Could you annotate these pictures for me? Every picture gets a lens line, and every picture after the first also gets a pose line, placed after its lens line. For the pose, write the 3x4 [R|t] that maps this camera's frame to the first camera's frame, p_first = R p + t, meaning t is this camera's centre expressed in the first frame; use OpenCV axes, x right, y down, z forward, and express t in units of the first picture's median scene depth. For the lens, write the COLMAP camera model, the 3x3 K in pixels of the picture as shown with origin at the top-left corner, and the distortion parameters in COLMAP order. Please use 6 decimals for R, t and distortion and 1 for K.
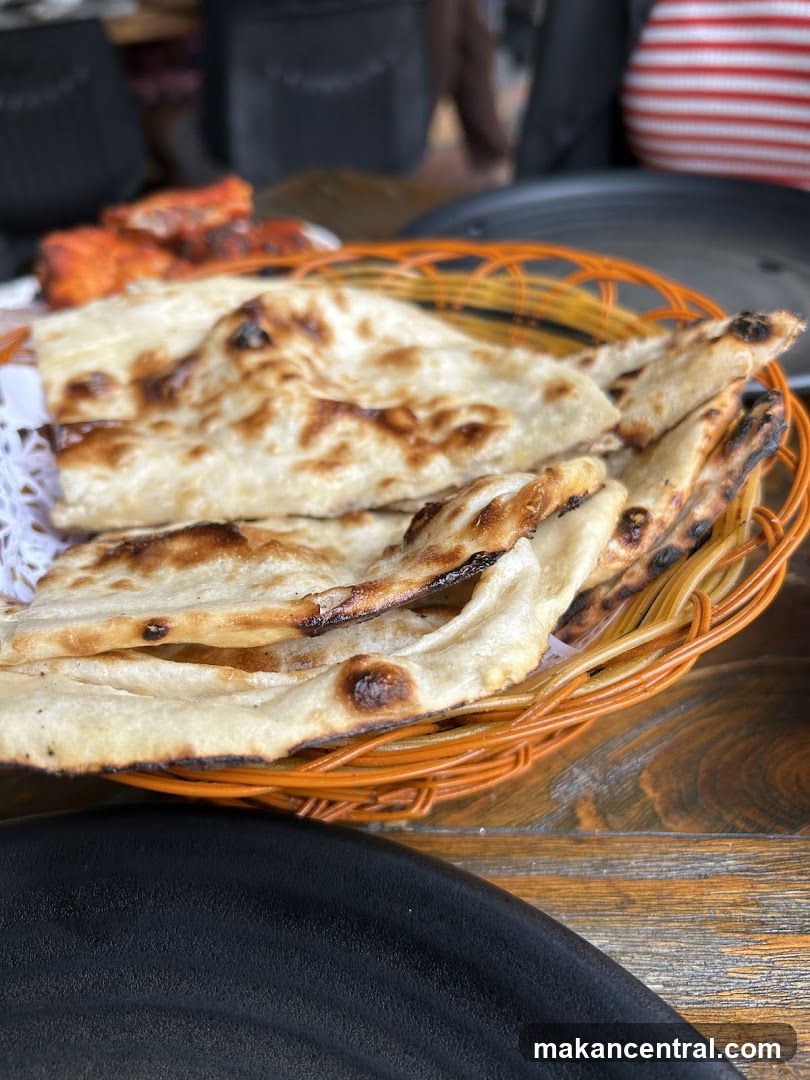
lens RADIAL K [[866.3, 0, 405.0], [0, 866.3, 540.0], [0, 0, 1]] dist [-0.011488, -0.002889]
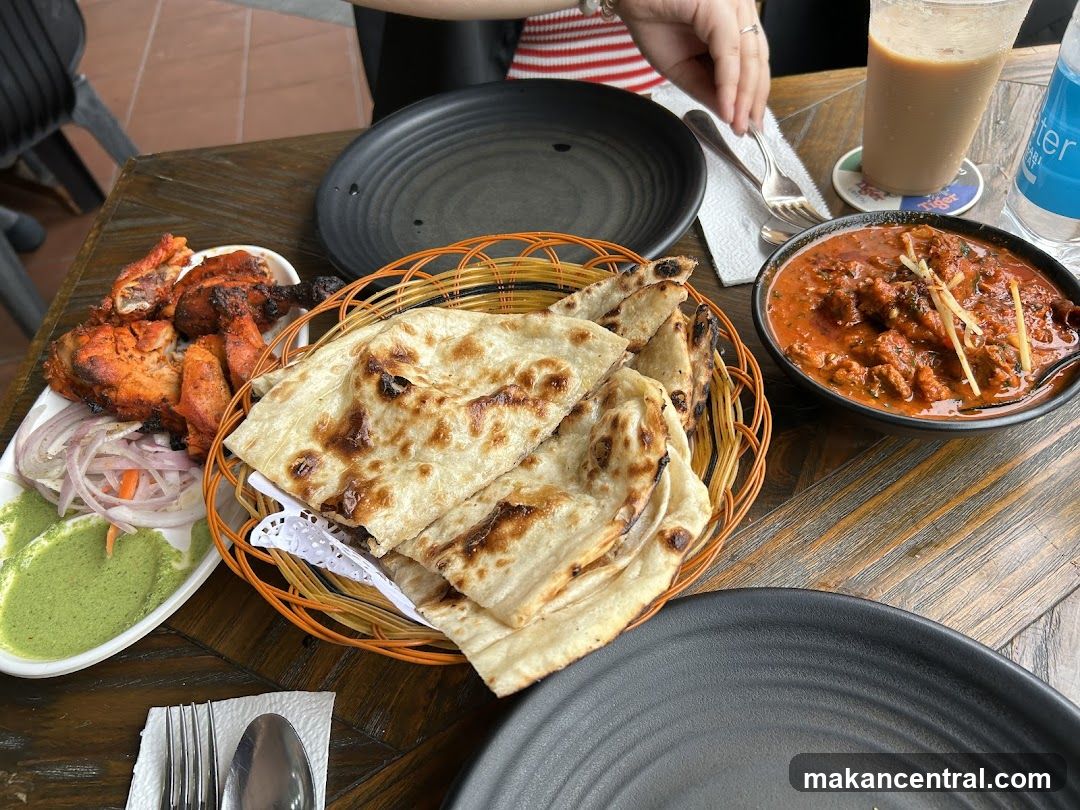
lens RADIAL K [[863.0, 0, 540.0], [0, 863.0, 405.0], [0, 0, 1]] dist [0.141712, -0.000400]
pose [[0.805637, -0.460509, 0.372666, -0.600026], [0.407702, 0.887396, 0.215191, -0.461602], [-0.429800, -0.021429, 0.902670, -0.528159]]
